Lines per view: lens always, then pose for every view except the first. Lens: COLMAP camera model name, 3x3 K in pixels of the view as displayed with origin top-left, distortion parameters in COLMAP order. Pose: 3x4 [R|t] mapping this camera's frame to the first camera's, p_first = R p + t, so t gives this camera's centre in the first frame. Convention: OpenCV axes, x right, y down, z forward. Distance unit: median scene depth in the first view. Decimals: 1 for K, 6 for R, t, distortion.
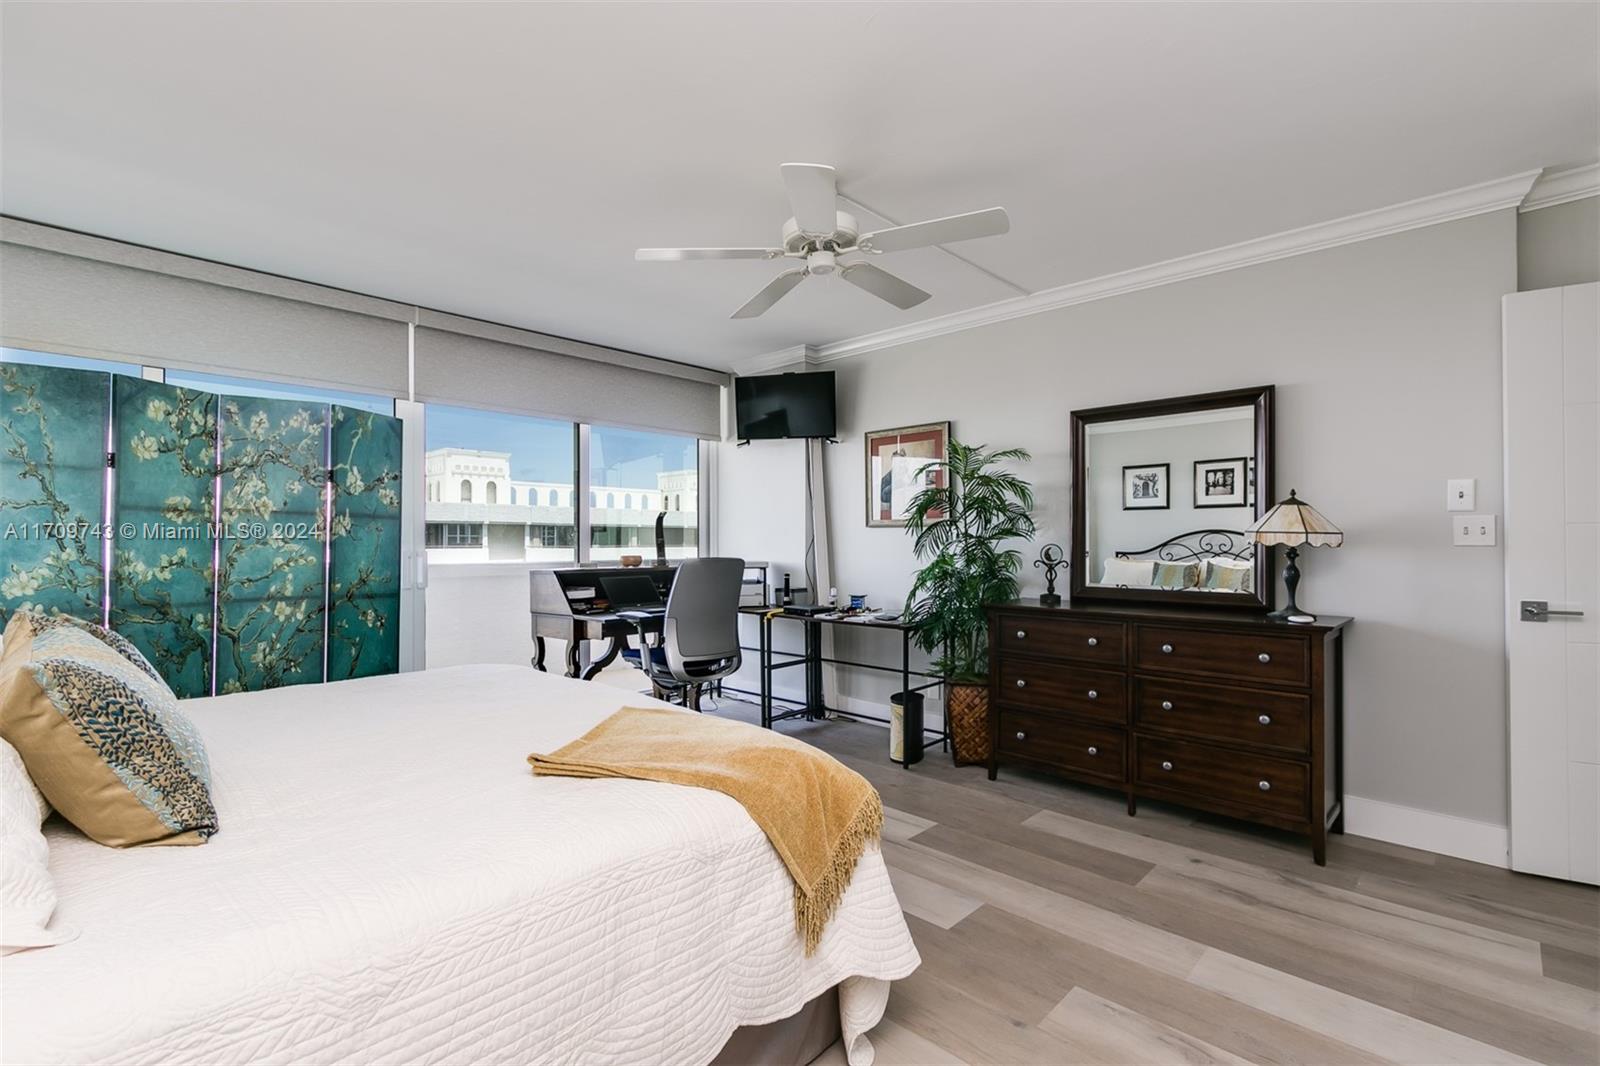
lens RADIAL K [[722.8, 0, 806.3], [0, 722.8, 537.0], [0, 0, 1]] dist [0.000389, -0.001297]
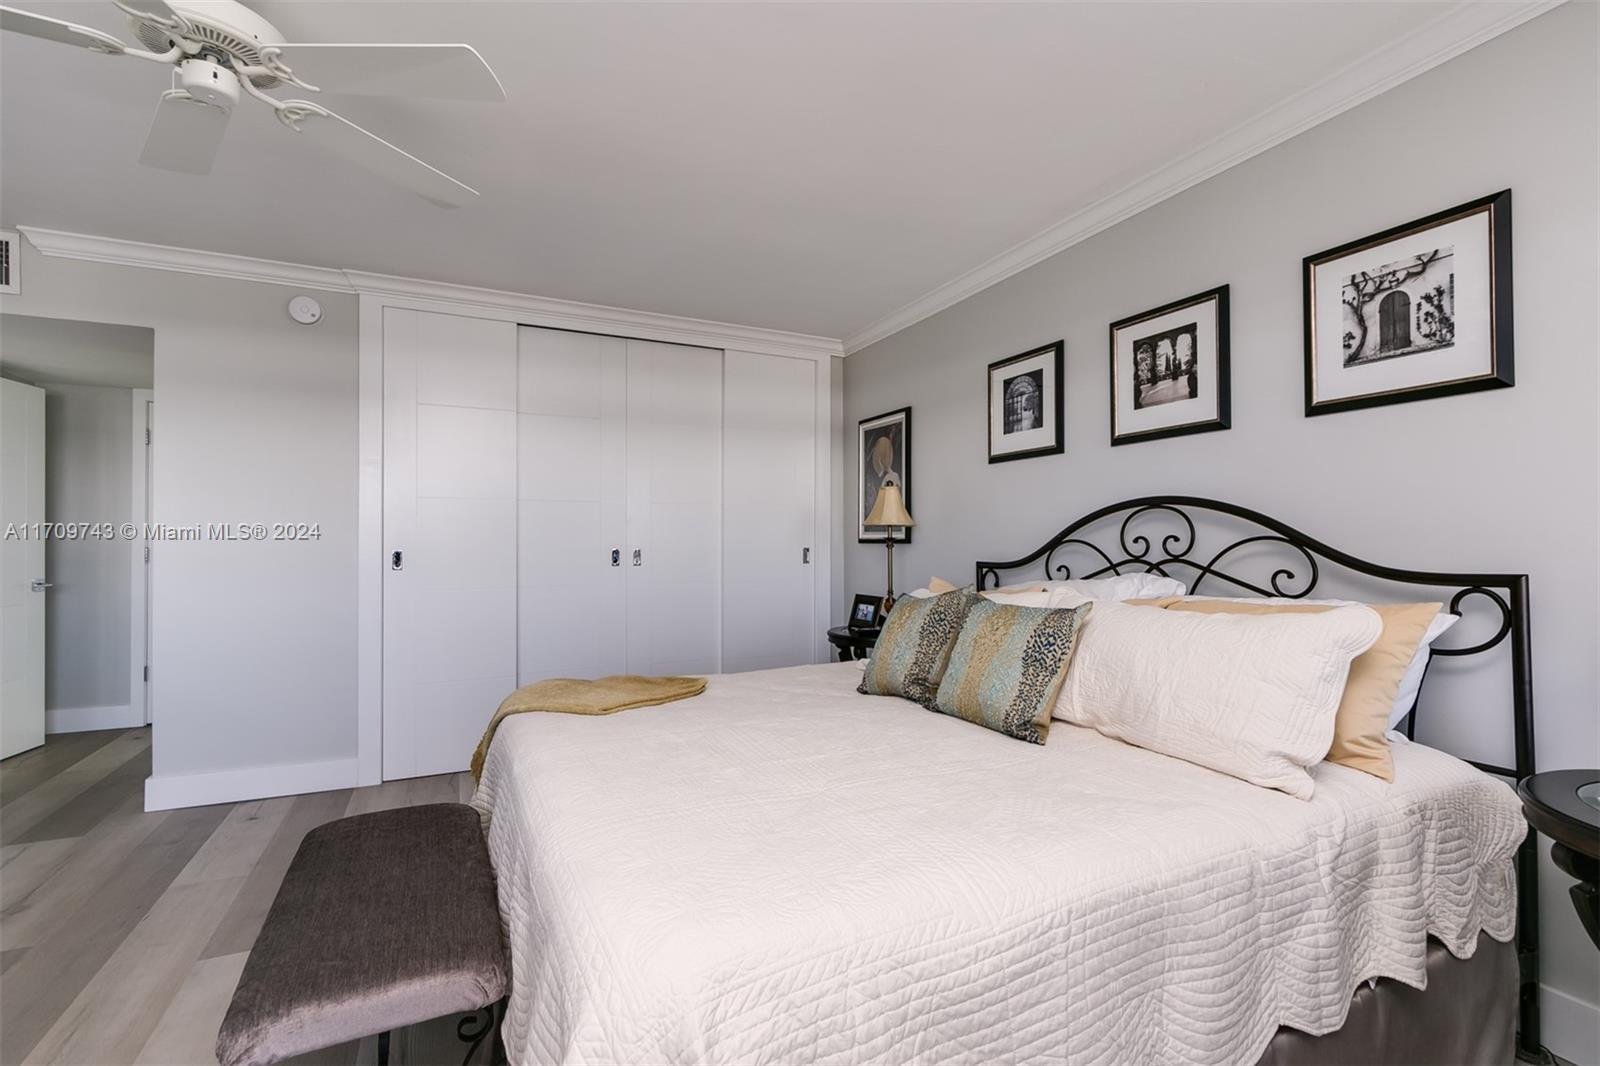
lens RADIAL K [[731.1, 0, 806.1], [0, 731.1, 538.0], [0, 0, 1]] dist [0.001152, 0.000506]
pose [[-0.938094, 0.000727, 0.346381, 0.308442], [-0.003151, 0.999939, -0.010633, 0.006204], [-0.346367, -0.011066, -0.938034, 0.785902]]
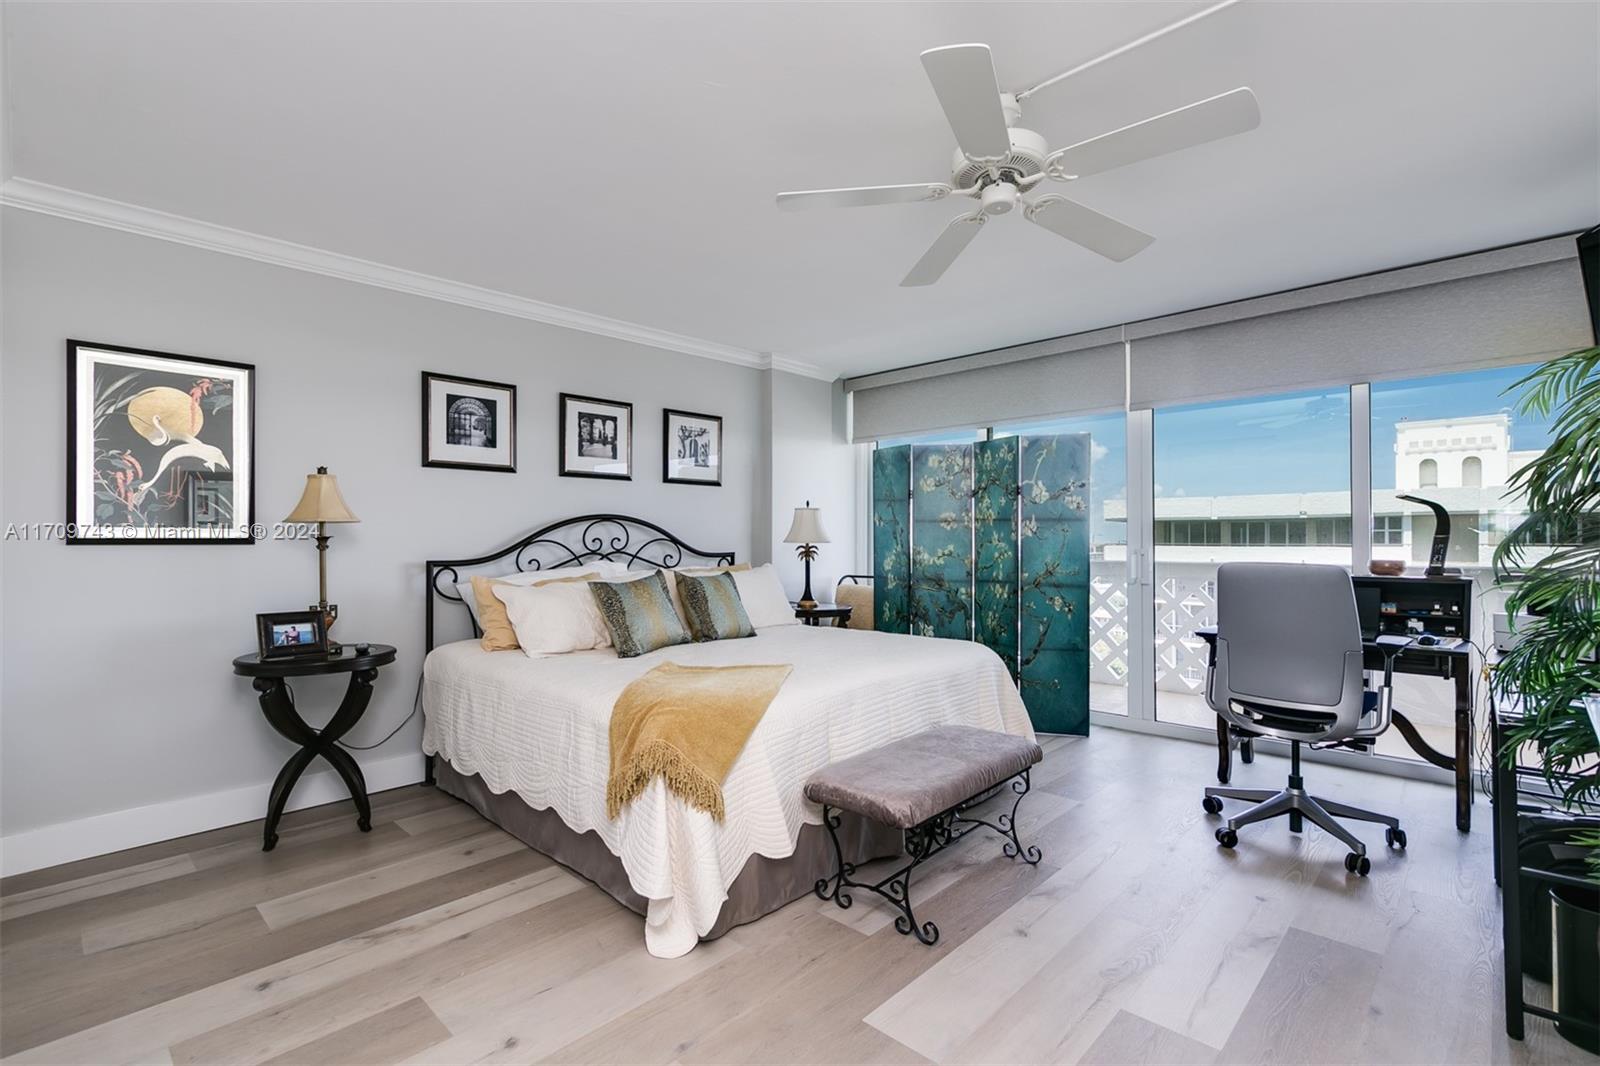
lens RADIAL K [[731.1, 0, 806.1], [0, 731.1, 538.0], [0, 0, 1]] dist [0.001152, 0.000506]
pose [[0.004737, -0.005814, -0.999972, 0.686171], [0.008441, 0.999948, -0.005774, 0.005905], [0.999953, -0.008414, 0.004786, 0.627473]]
